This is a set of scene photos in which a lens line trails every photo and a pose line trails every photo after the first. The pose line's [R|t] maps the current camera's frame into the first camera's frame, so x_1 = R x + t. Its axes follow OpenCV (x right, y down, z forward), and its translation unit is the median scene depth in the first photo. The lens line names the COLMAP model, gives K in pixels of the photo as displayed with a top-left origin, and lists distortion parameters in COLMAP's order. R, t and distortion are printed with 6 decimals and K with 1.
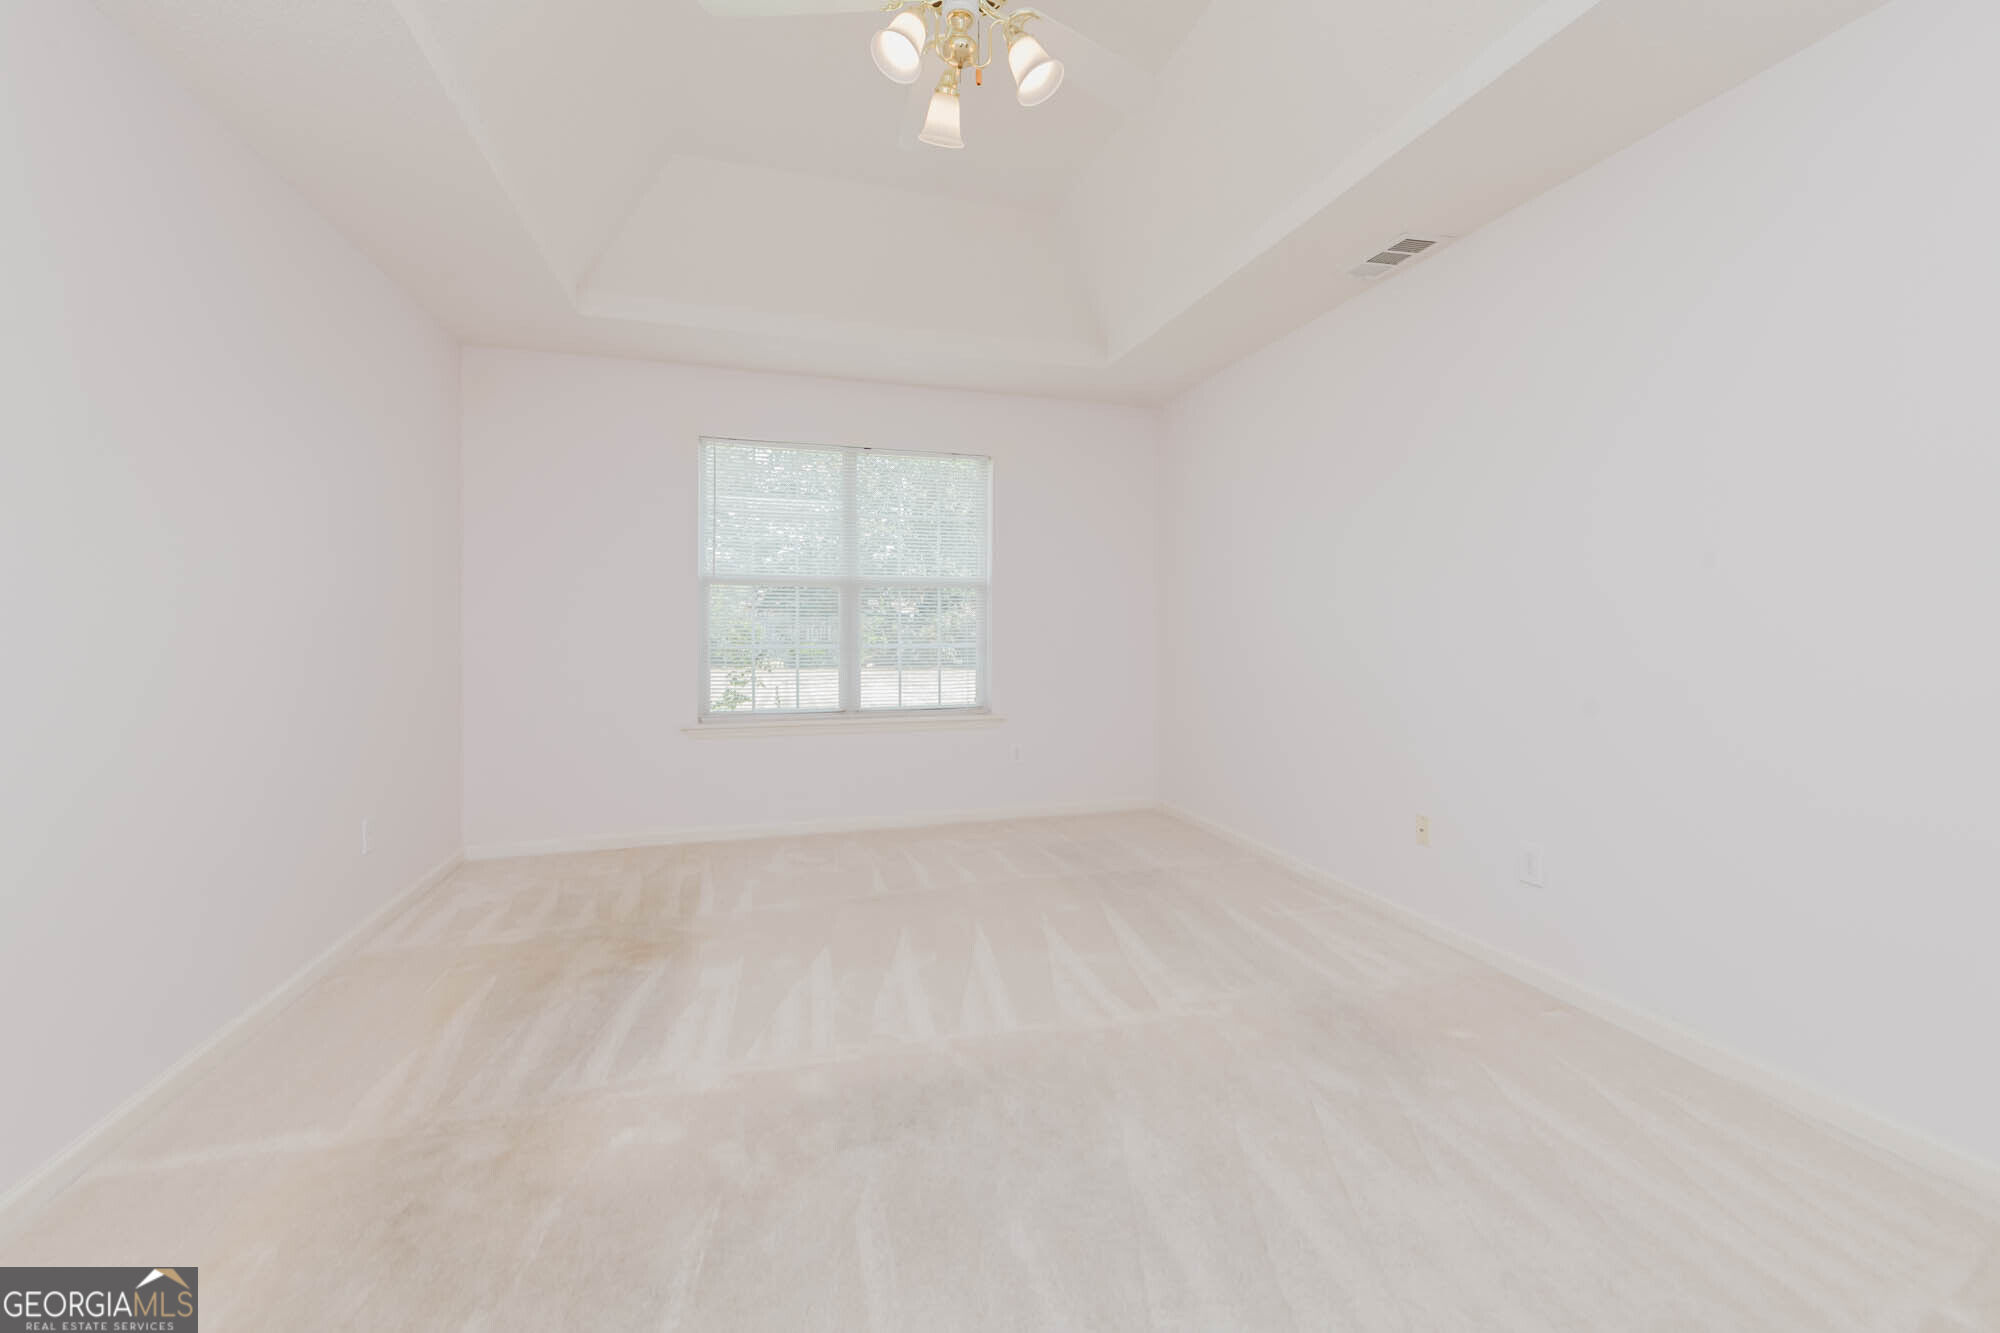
lens RADIAL K [[806.0, 0, 1009.8], [0, 806.0, 664.0], [0, 0, 1]] dist [0.004044, 0.000116]
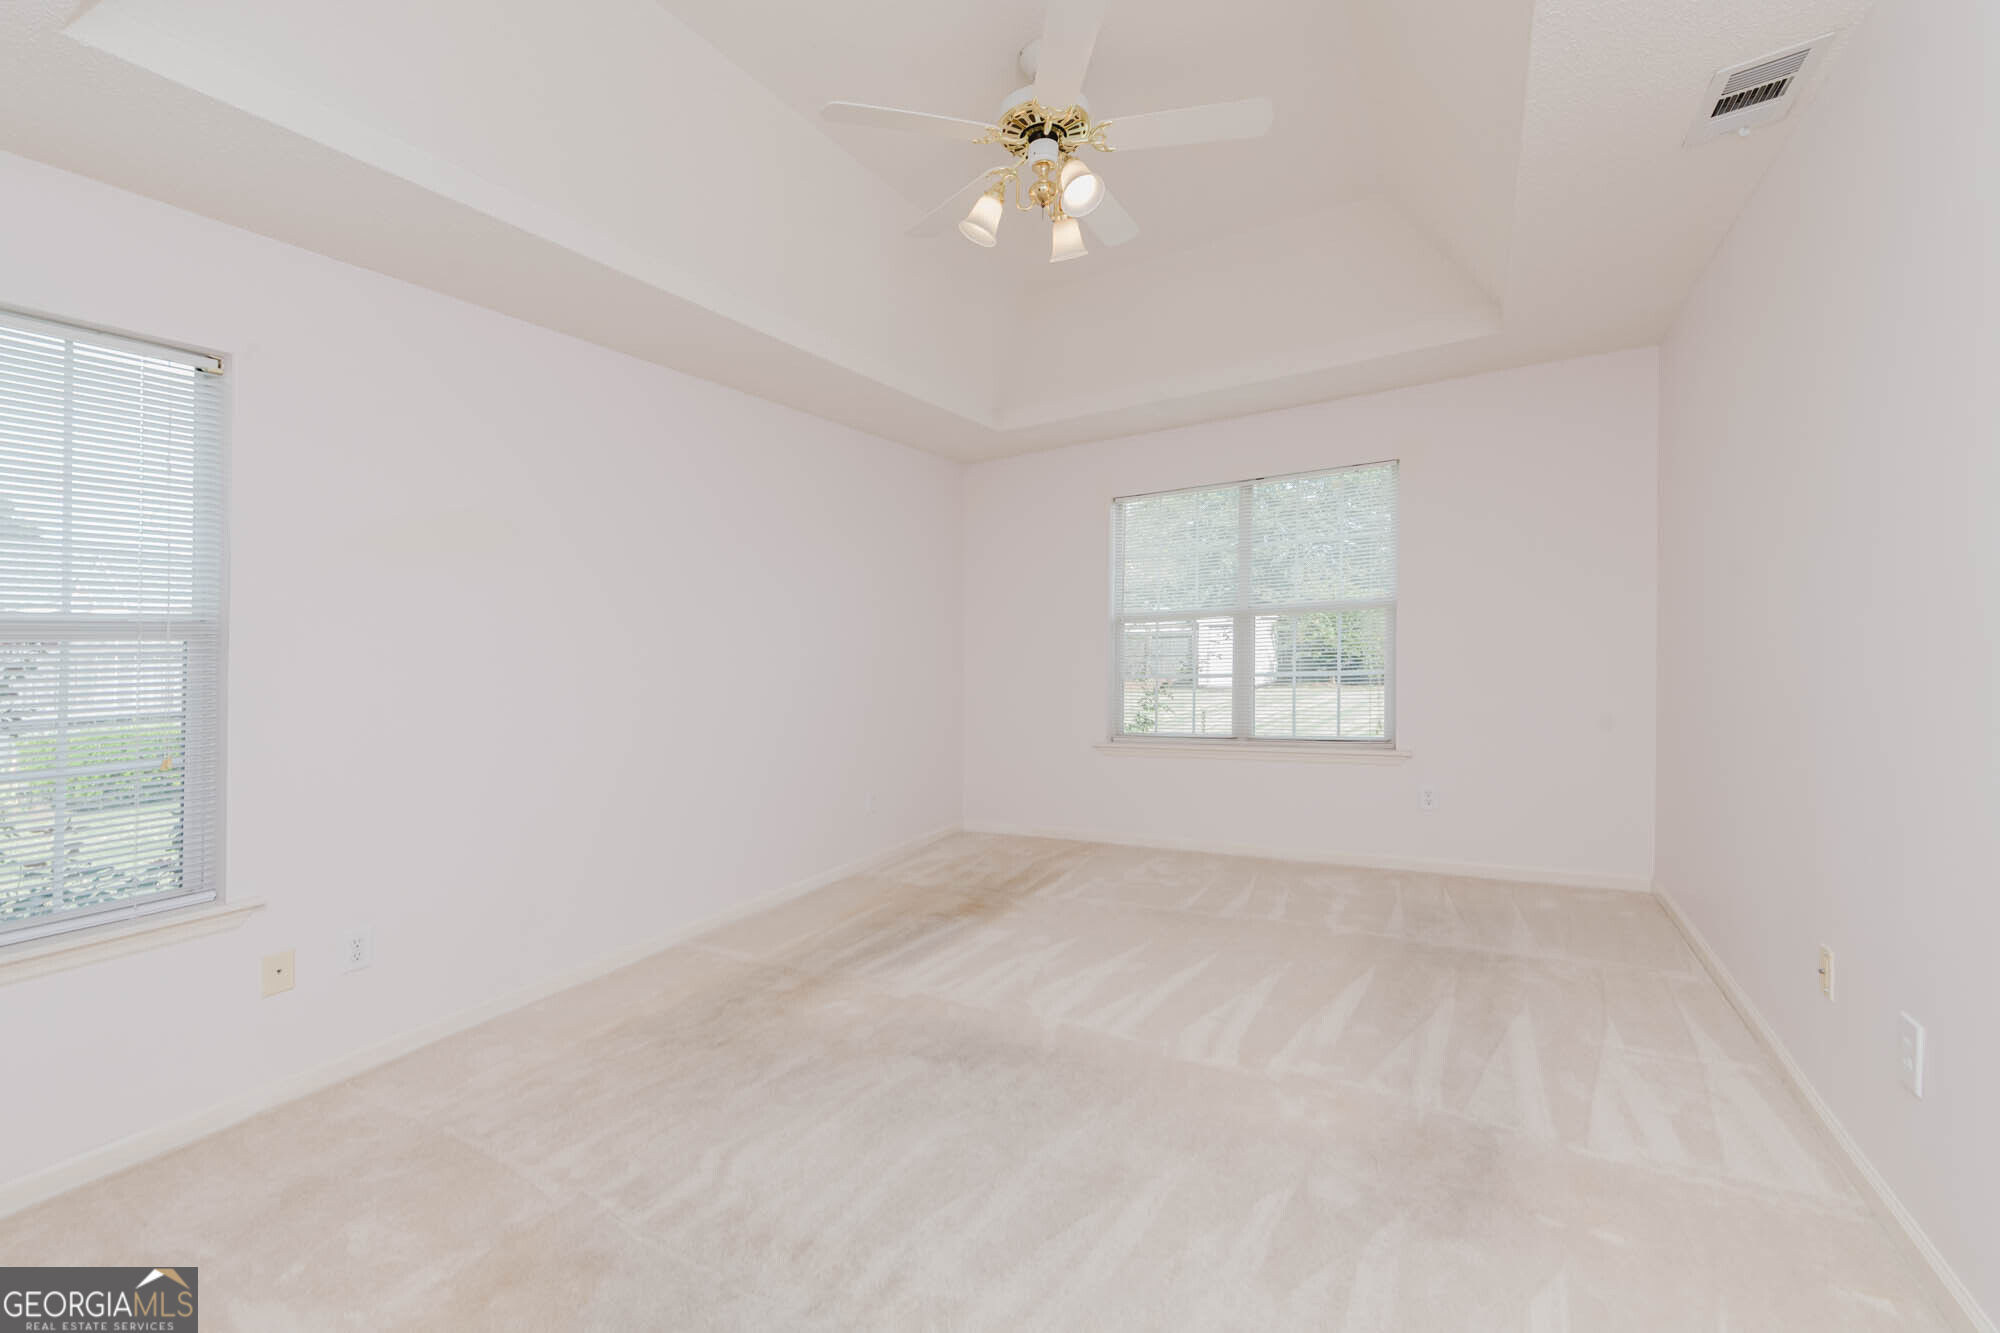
lens RADIAL K [[806.0, 0, 981.0], [0, 806.0, 663.5], [0, 0, 1]] dist [0.004044, 0.000116]
pose [[0.681822, -0.018201, -0.731291, 0.339428], [-0.001377, 0.999657, -0.026164, -0.009352], [0.731517, 0.018846, 0.681563, 0.055812]]
